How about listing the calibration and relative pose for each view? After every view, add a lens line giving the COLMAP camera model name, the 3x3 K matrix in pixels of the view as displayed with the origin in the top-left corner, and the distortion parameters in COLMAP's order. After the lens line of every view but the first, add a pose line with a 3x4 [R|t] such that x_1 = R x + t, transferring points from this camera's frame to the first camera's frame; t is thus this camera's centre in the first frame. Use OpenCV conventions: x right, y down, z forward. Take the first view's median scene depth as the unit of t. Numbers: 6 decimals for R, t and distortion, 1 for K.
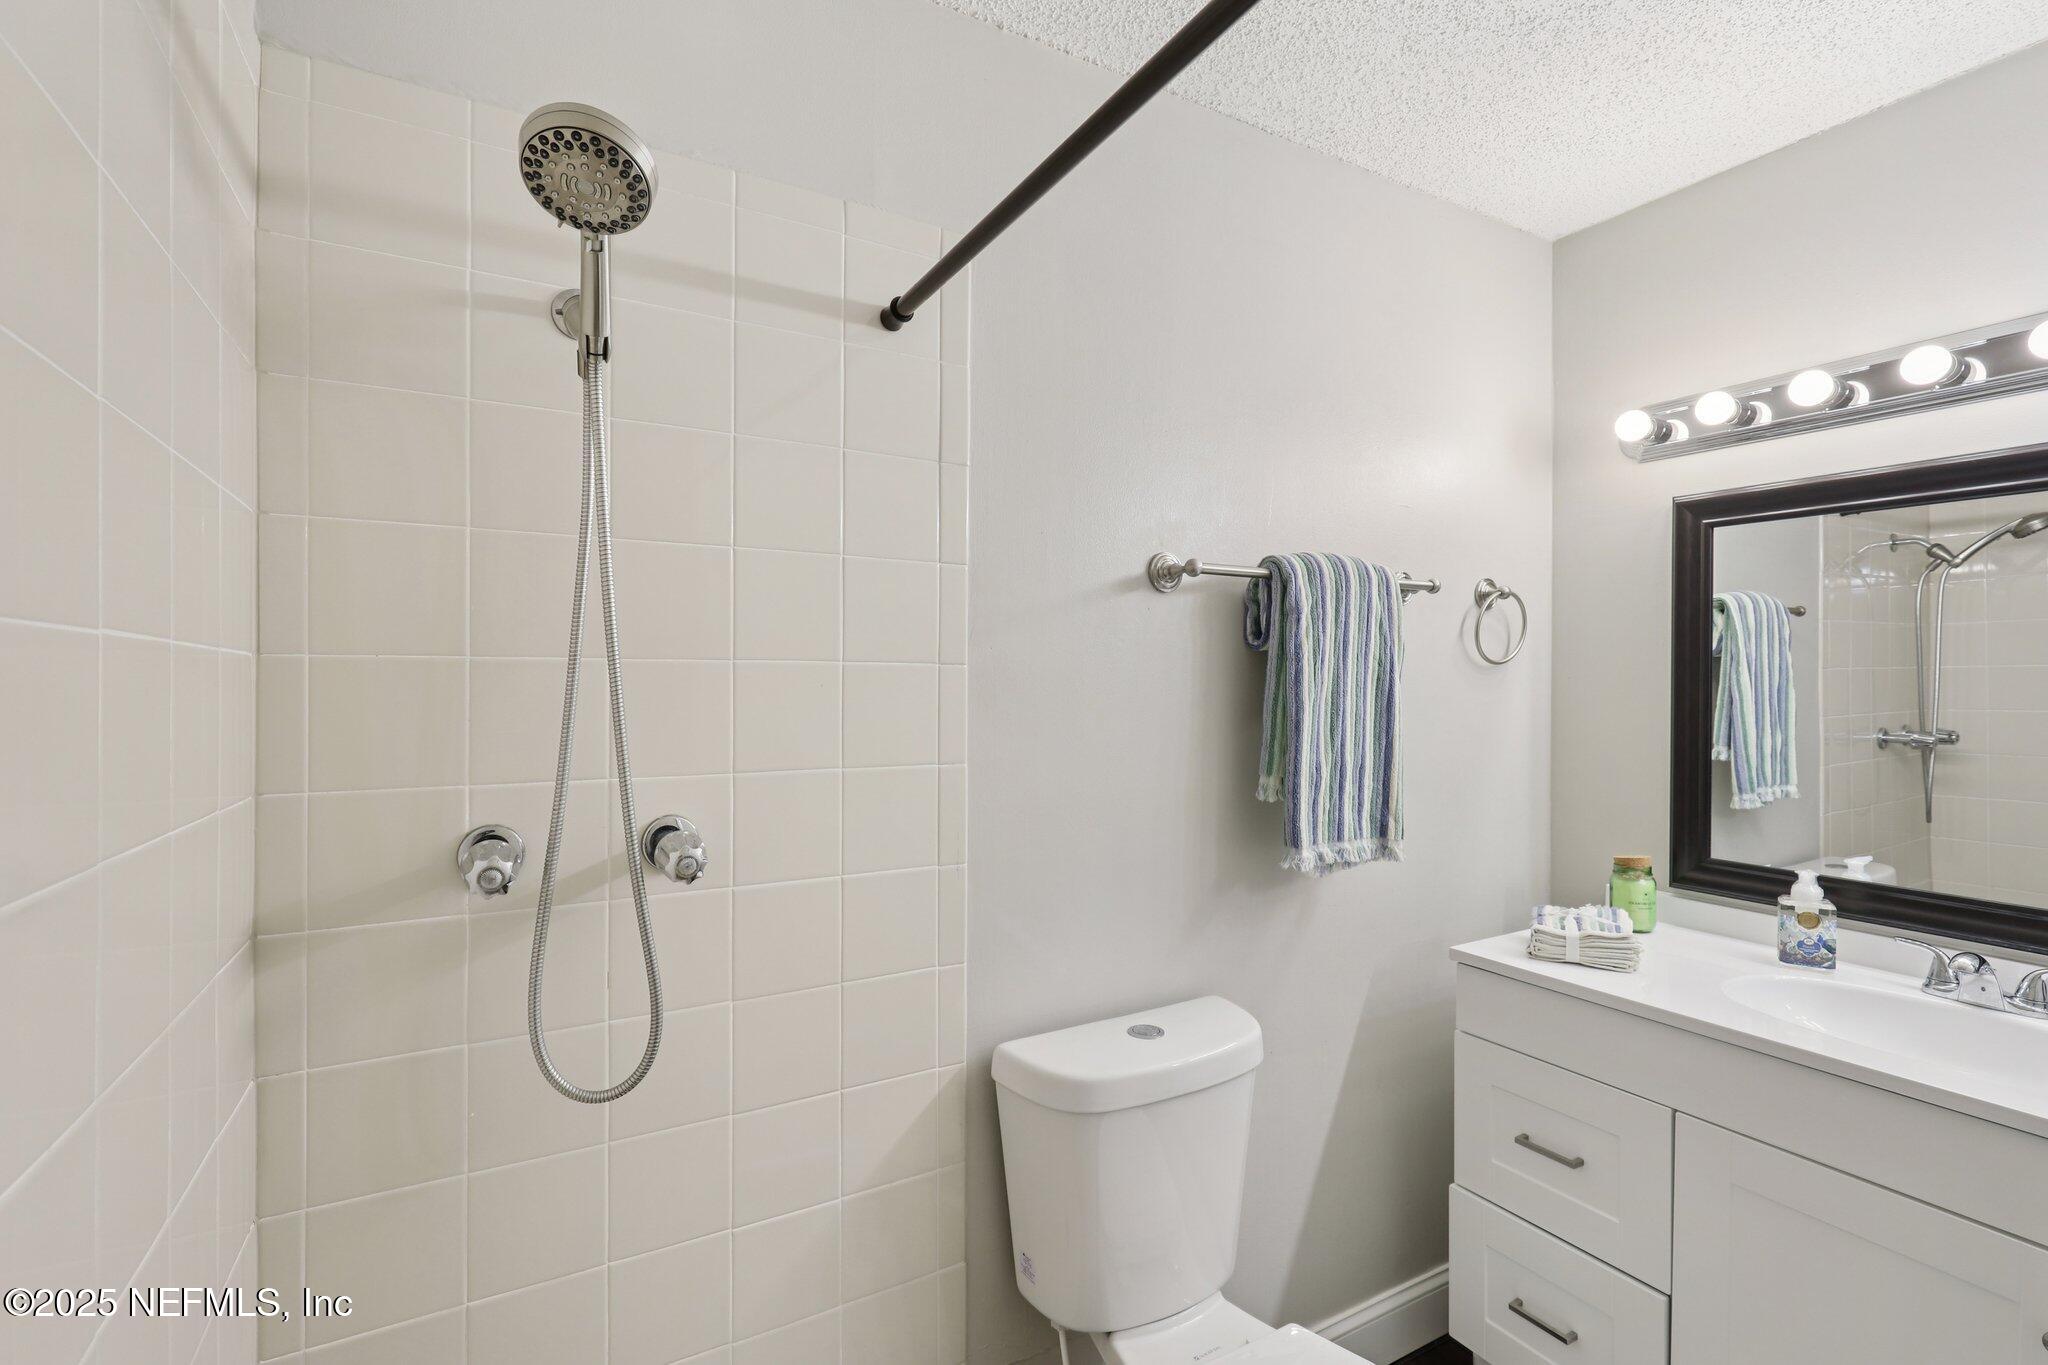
lens RADIAL K [[940.2, 0, 1024.0], [0, 940.2, 682.5], [0, 0, 1]] dist [-0.000002, -0.000195]
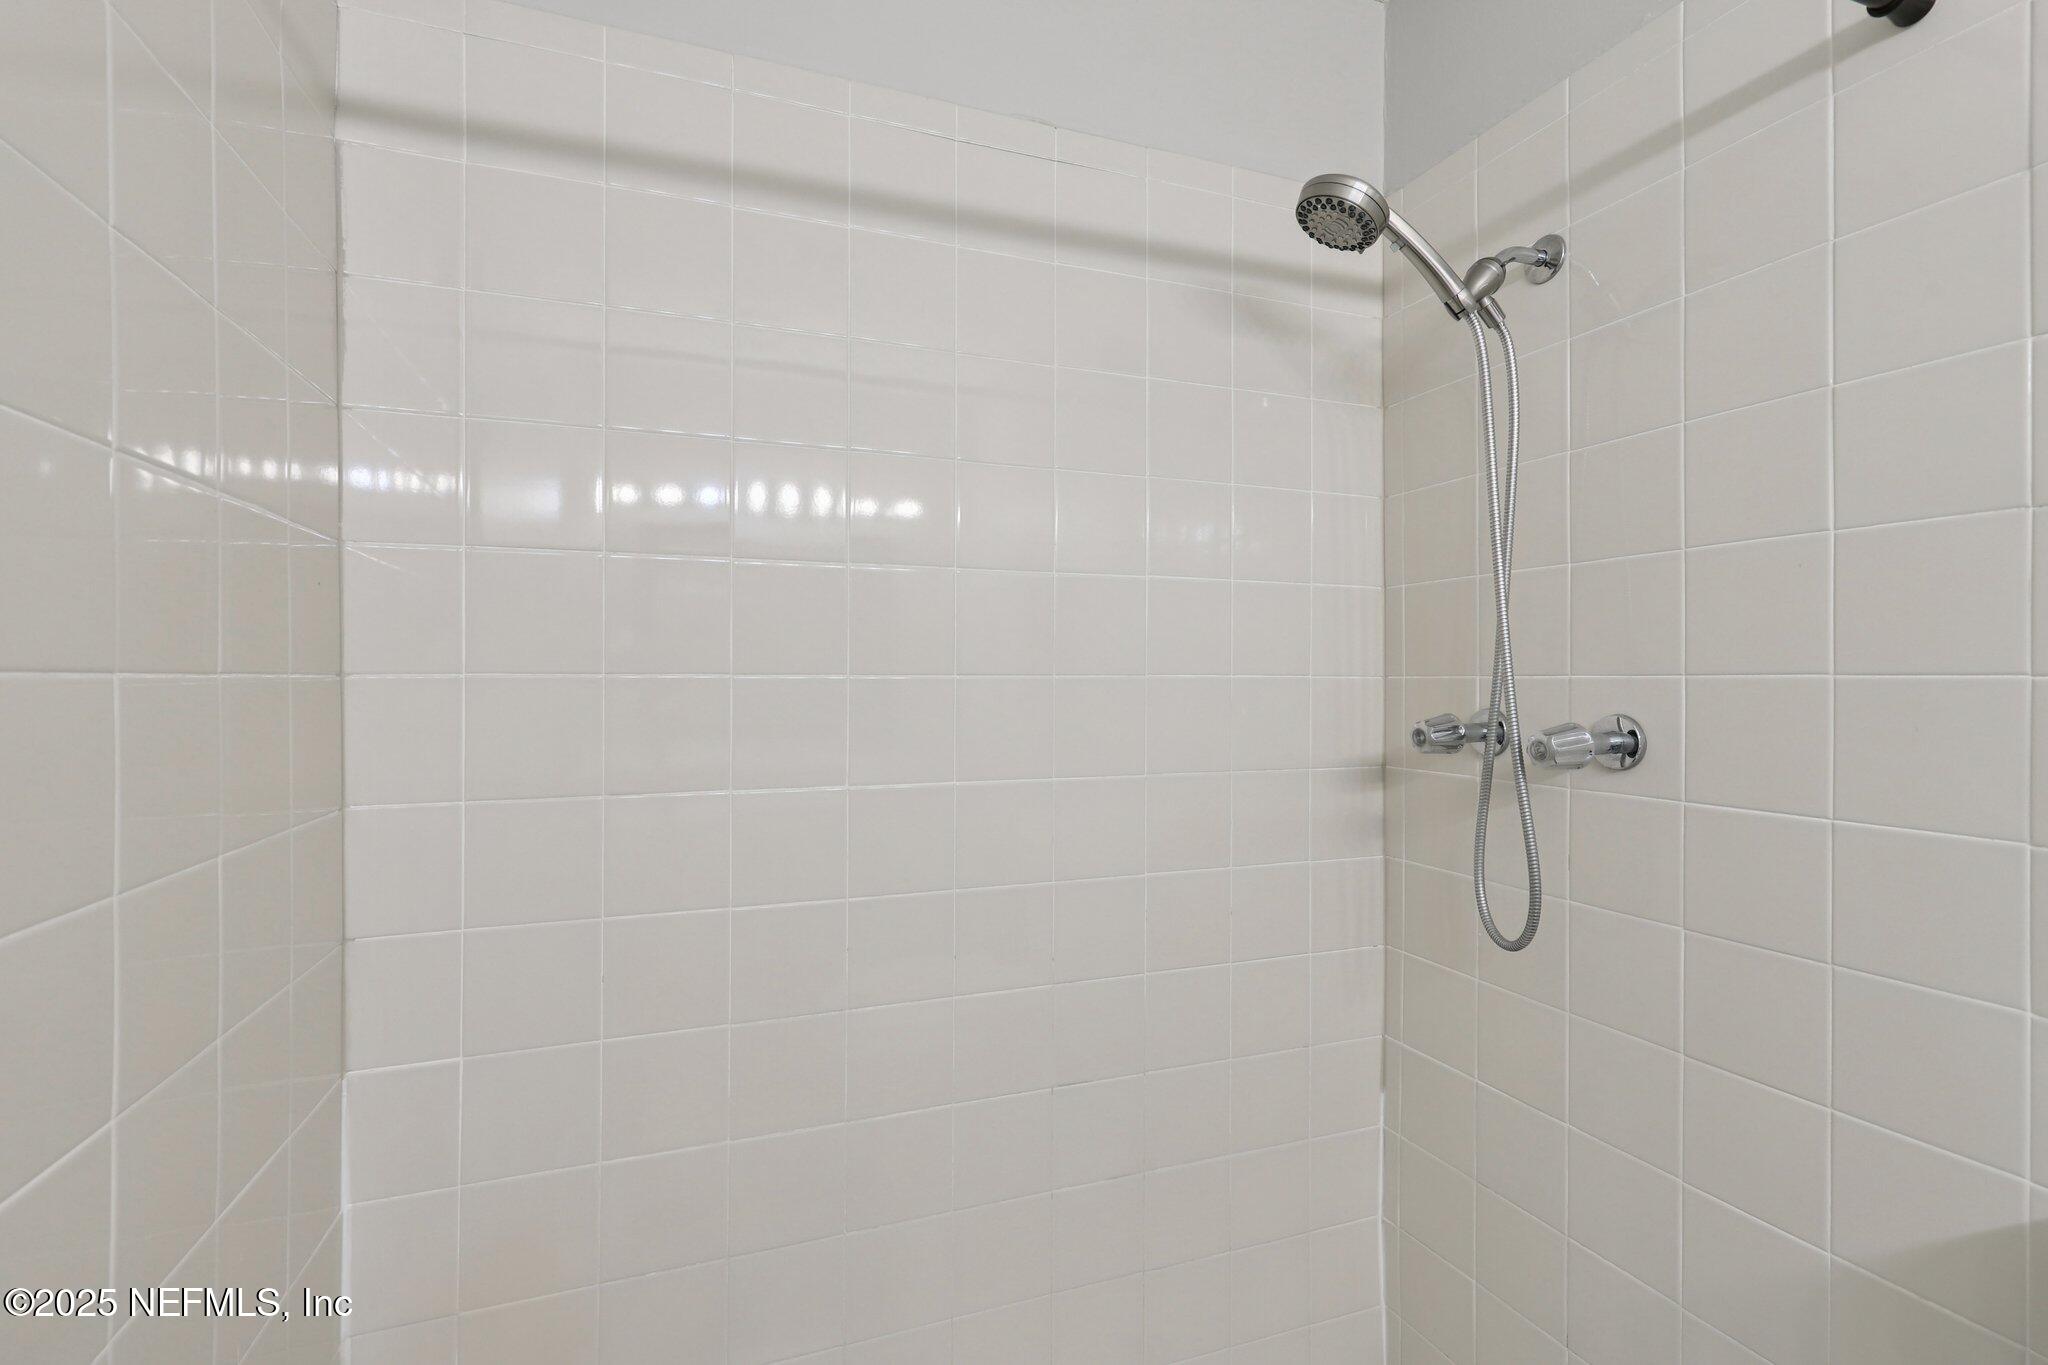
lens RADIAL K [[940.2, 0, 1024.0], [0, 940.2, 682.5], [0, 0, 1]] dist [-0.000002, -0.000195]
pose [[-0.171583, -0.001073, -0.985169, 0.844924], [-0.005366, 0.999986, -0.000155, 0.133269], [0.985155, 0.005260, -0.171587, 0.670974]]
